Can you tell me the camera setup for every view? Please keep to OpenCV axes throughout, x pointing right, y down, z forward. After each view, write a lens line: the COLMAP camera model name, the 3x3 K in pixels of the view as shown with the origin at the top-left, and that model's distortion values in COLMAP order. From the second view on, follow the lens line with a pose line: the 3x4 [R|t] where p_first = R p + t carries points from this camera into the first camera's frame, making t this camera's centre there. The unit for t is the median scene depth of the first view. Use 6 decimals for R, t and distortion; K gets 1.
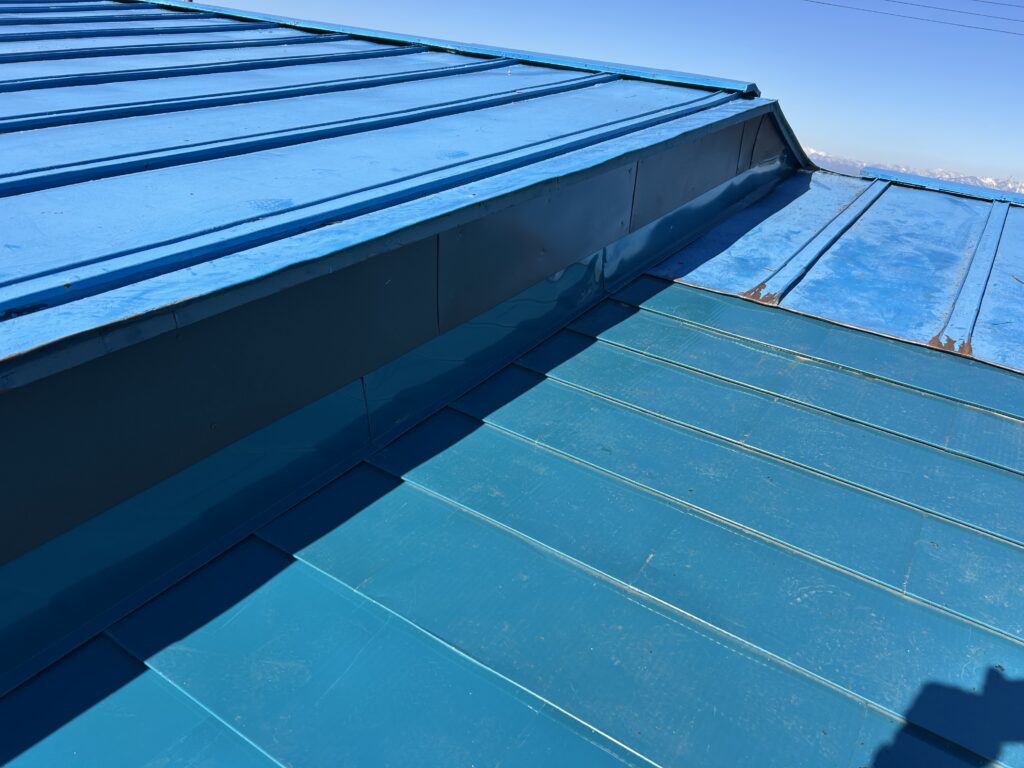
lens RADIAL K [[779.3, 0, 538.1], [0, 779.3, 394.8], [0, 0, 1]] dist [0.059931, -0.091280]
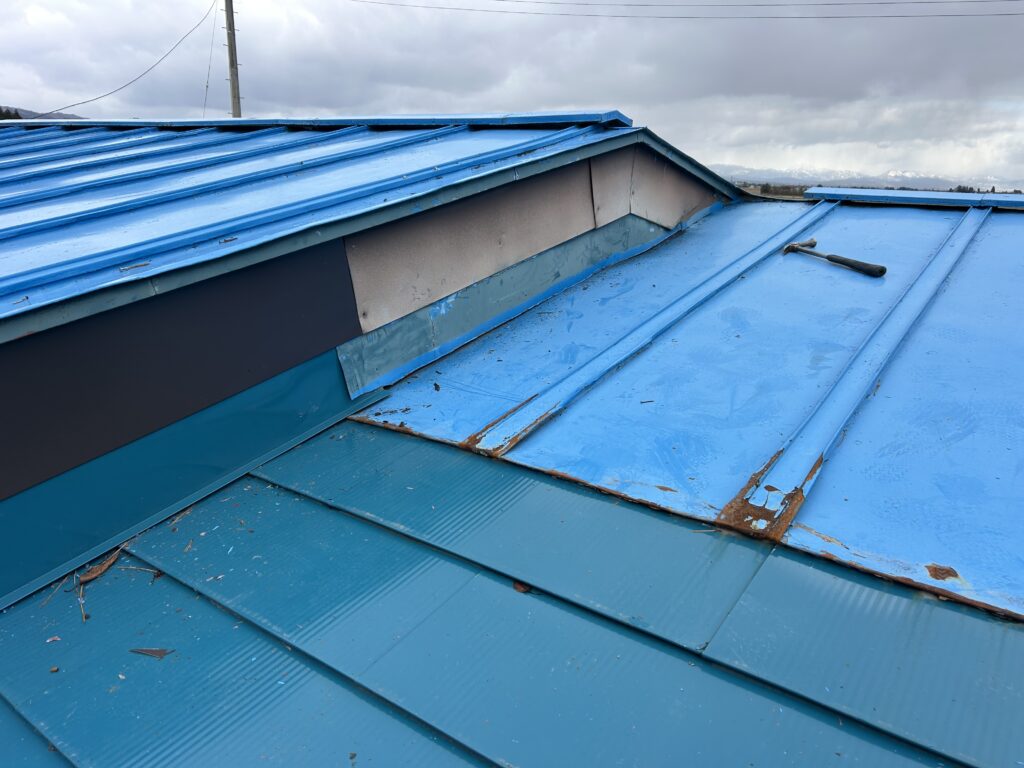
lens RADIAL K [[778.2, 0, 512.0], [0, 778.2, 384.0], [0, 0, 1]] dist [0.009111, 0.001070]
pose [[0.984567, -0.105966, -0.139278, 0.278221], [0.092944, 0.990944, -0.096905, -0.054505], [0.148285, 0.082464, 0.985500, 0.238111]]
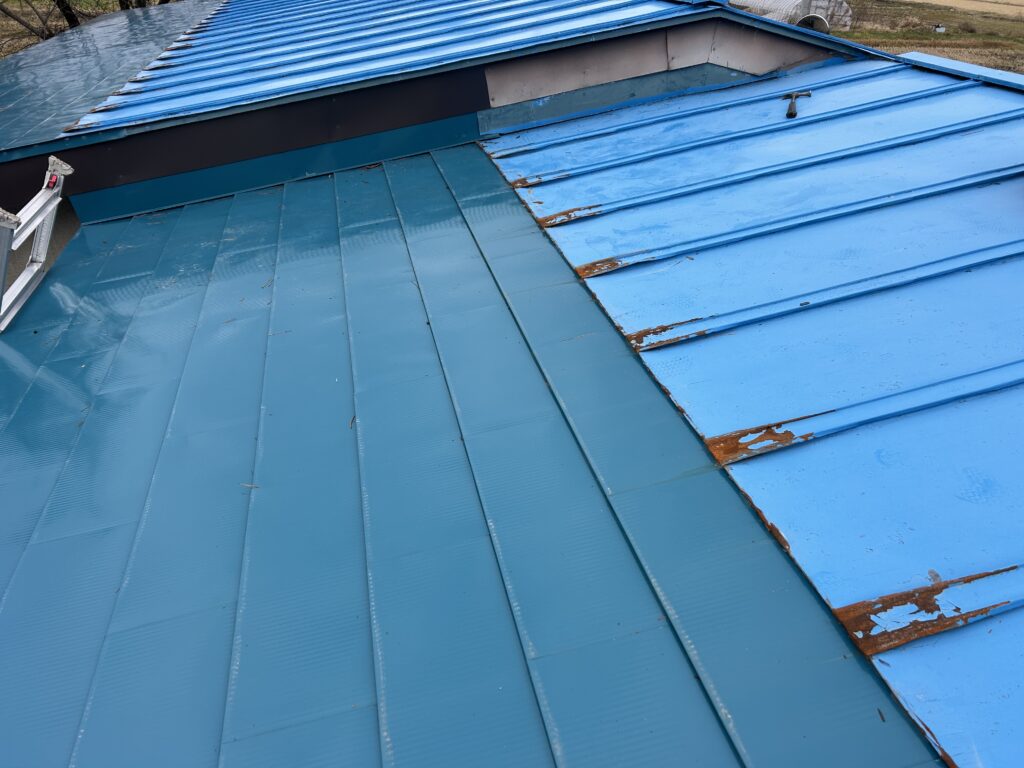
lens RADIAL K [[791.7, 0, 524.9], [0, 791.7, 386.8], [0, 0, 1]] dist [-0.001432, 0.001072]
pose [[0.687134, 0.228114, -0.689790, 1.243862], [-0.171683, 0.973523, 0.150923, 0.105714], [0.705955, 0.014721, 0.708104, -0.164641]]
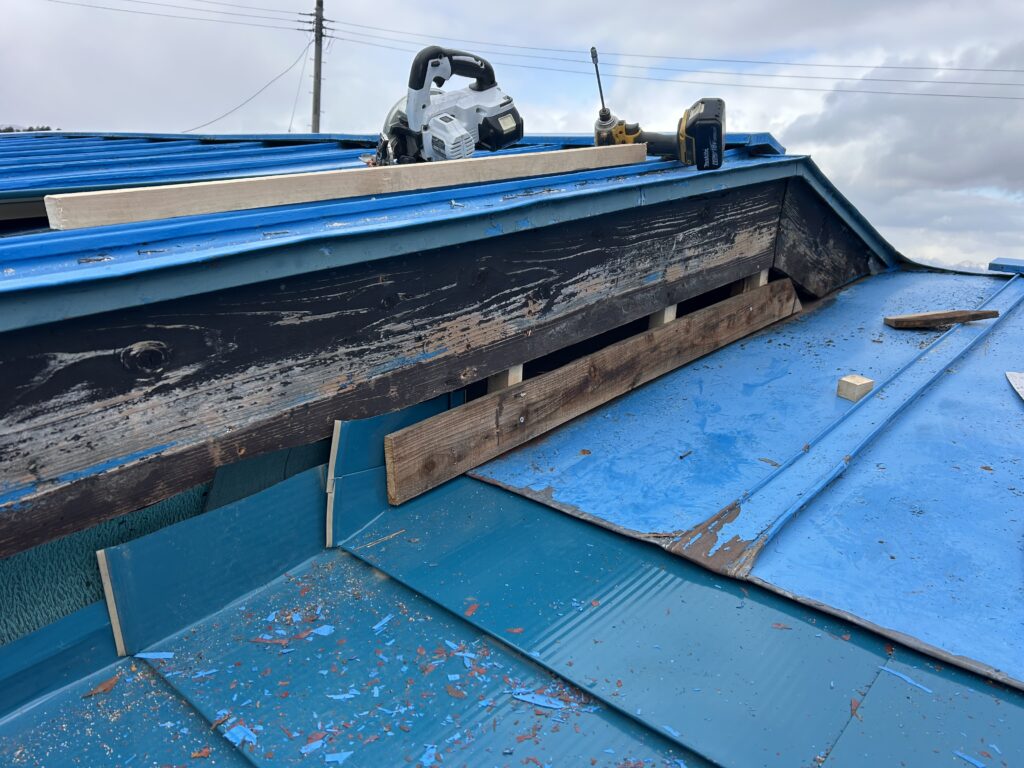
lens RADIAL K [[779.3, 0, 538.1], [0, 779.3, 394.8], [0, 0, 1]] dist [0.059931, -0.091280]
pose [[0.984143, -0.040704, -0.172641, 0.218935], [0.012444, 0.986759, -0.161717, -0.113676], [0.176938, 0.157005, 0.971619, 0.458956]]
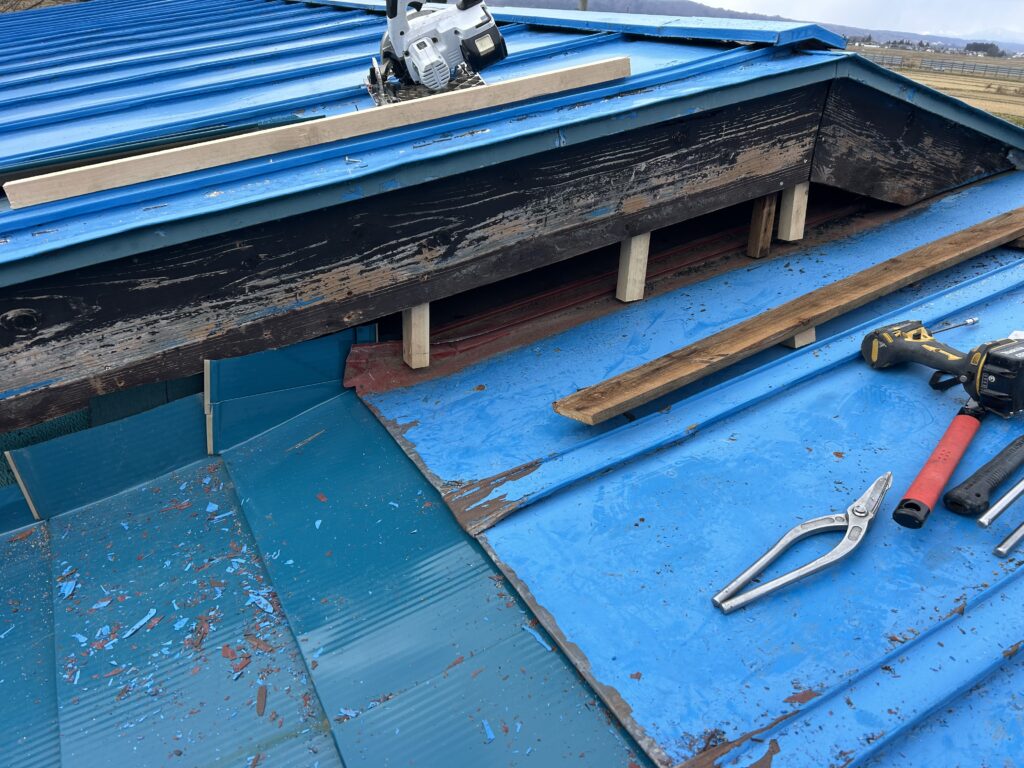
lens RADIAL K [[779.3, 0, 538.1], [0, 779.3, 394.8], [0, 0, 1]] dist [0.059931, -0.091280]
pose [[0.866941, 0.107769, -0.486621, 0.442613], [-0.088569, 0.994115, 0.062370, -0.183313], [0.490479, -0.010971, 0.871384, 0.491720]]
